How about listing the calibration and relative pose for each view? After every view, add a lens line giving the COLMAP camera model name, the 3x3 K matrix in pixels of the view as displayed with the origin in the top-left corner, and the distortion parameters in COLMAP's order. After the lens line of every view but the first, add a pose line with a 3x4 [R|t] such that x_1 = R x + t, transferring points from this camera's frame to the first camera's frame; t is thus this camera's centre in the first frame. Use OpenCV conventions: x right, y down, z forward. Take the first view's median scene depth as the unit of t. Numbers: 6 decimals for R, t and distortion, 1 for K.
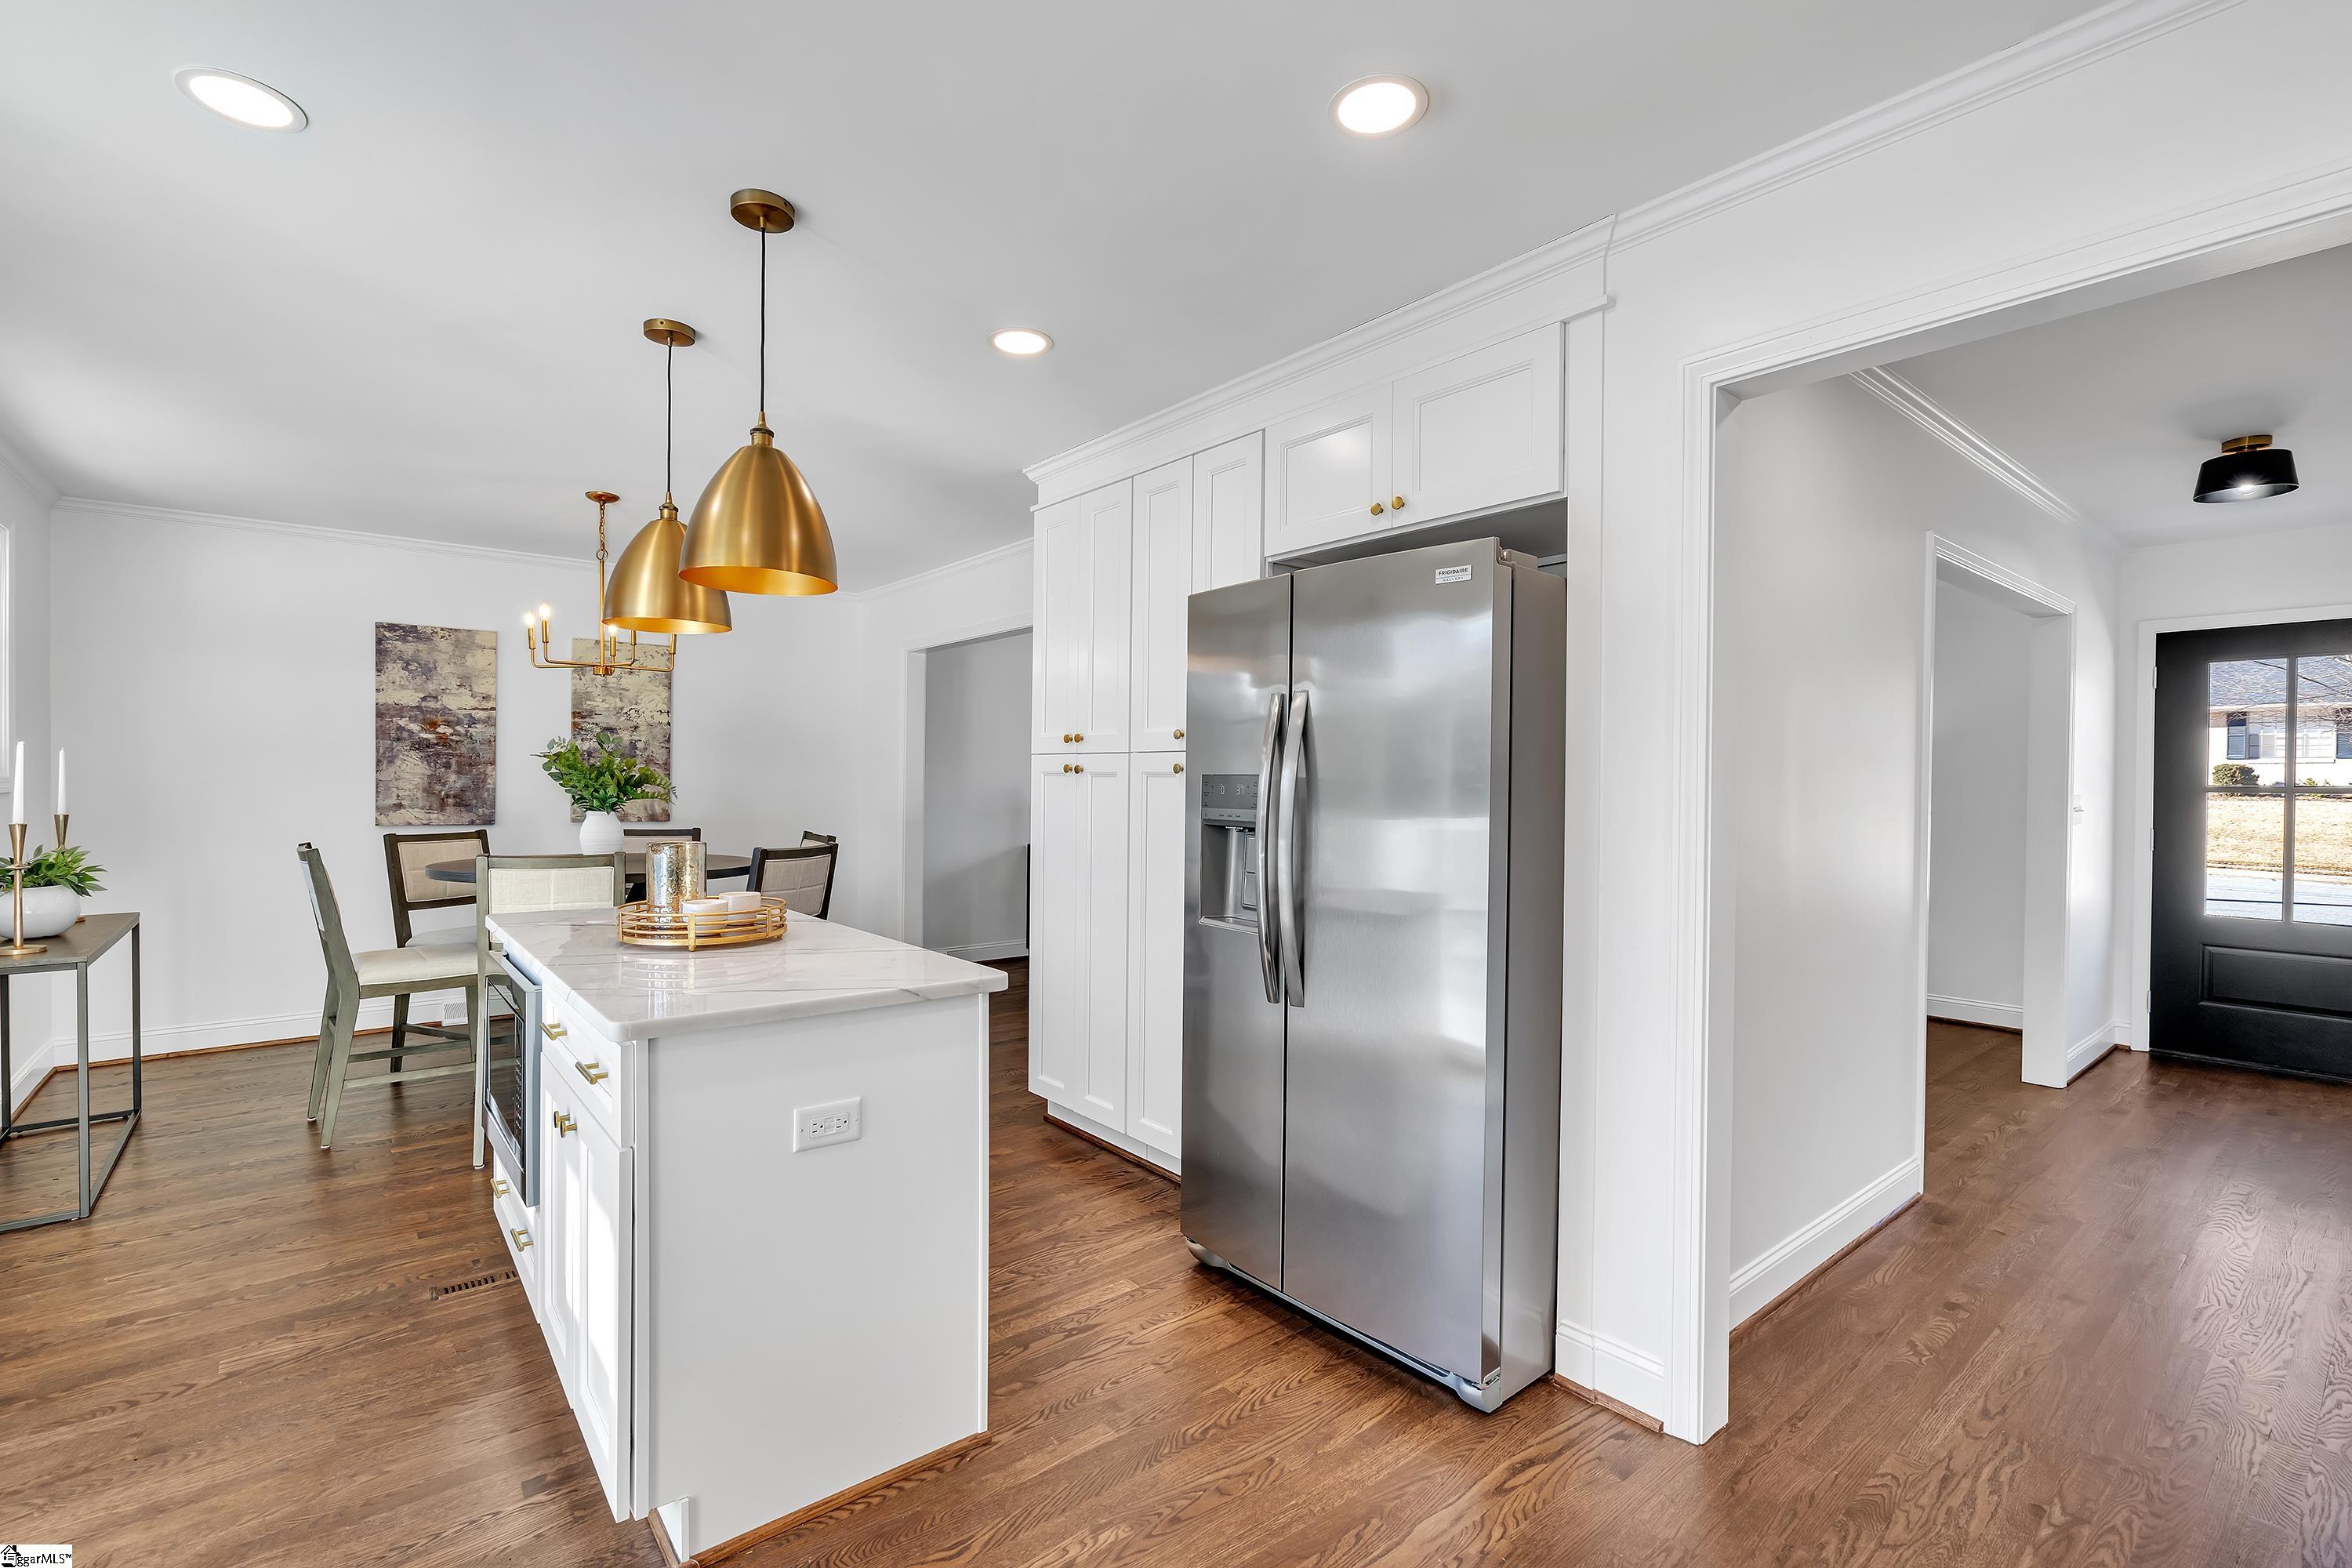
lens RADIAL K [[1055.0, 0, 1175.7], [0, 1055.0, 779.8], [0, 0, 1]] dist [-0.000625, -0.000170]
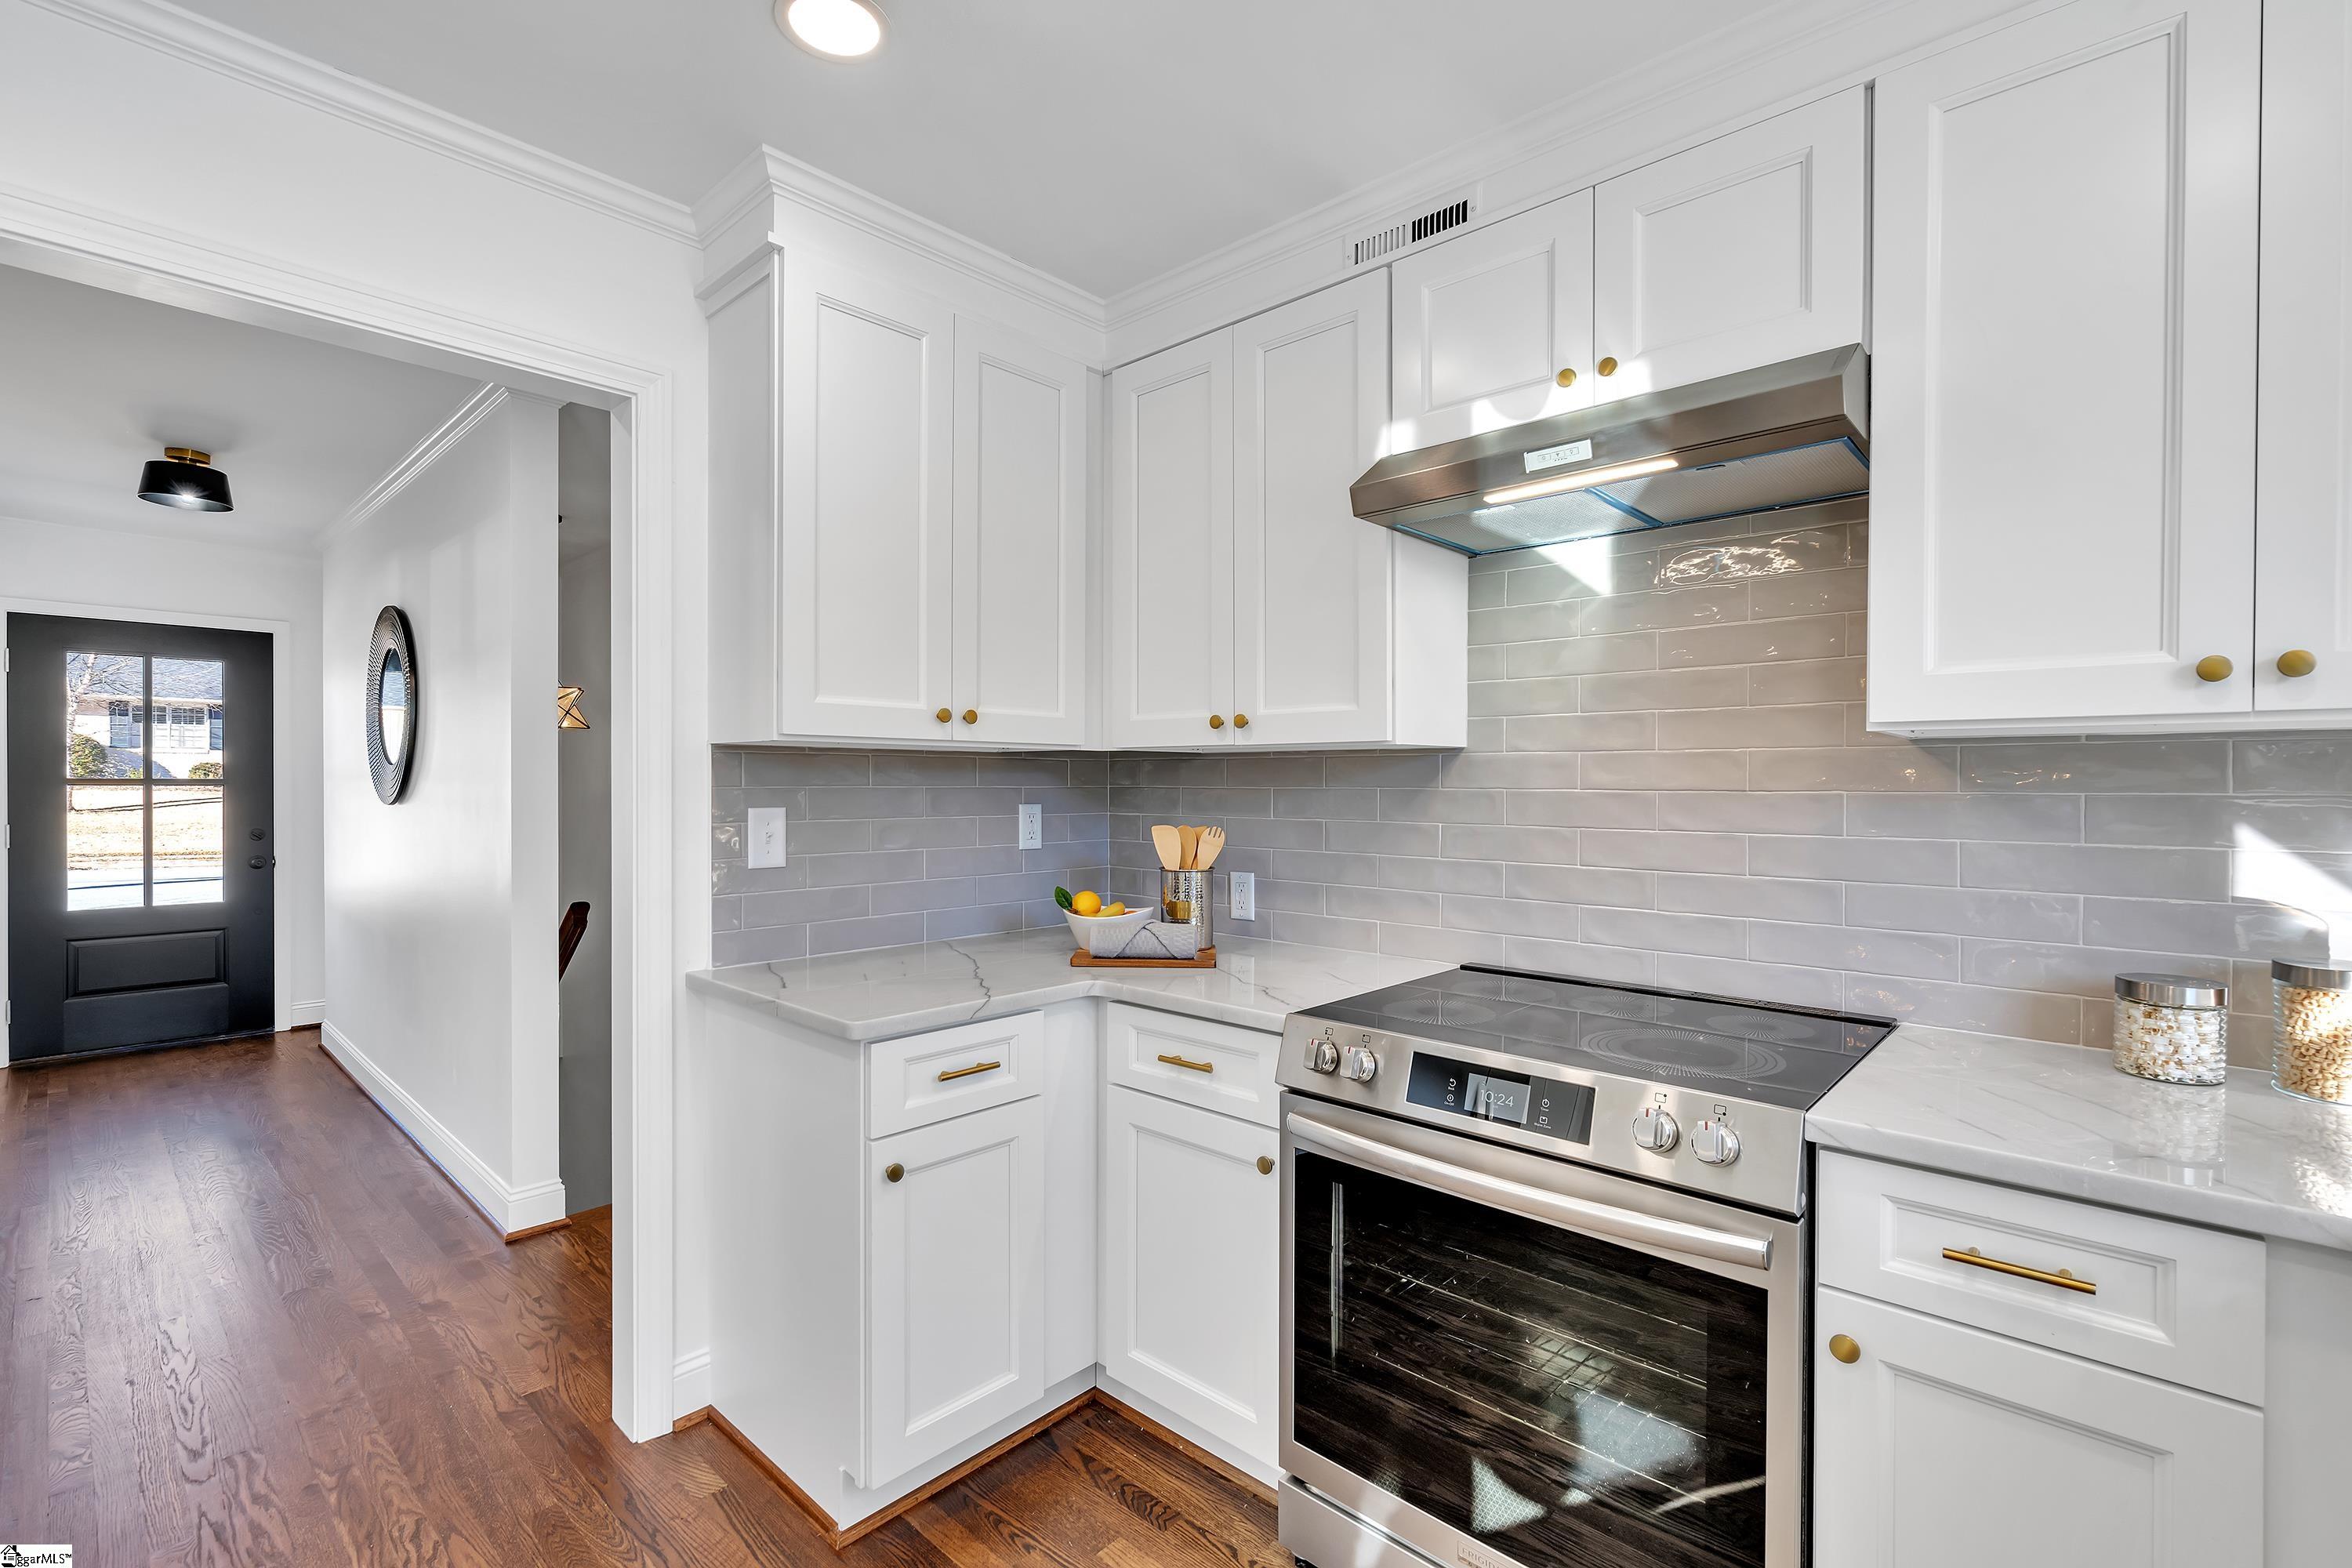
lens RADIAL K [[1055.0, 0, 1154.7], [0, 1055.0, 787.2], [0, 0, 1]] dist [-0.000625, -0.000170]
pose [[-0.121441, -0.014592, 0.992491, -0.170366], [-0.002083, 0.999893, 0.014446, -0.004058], [-0.992596, -0.000314, -0.121458, 0.181833]]
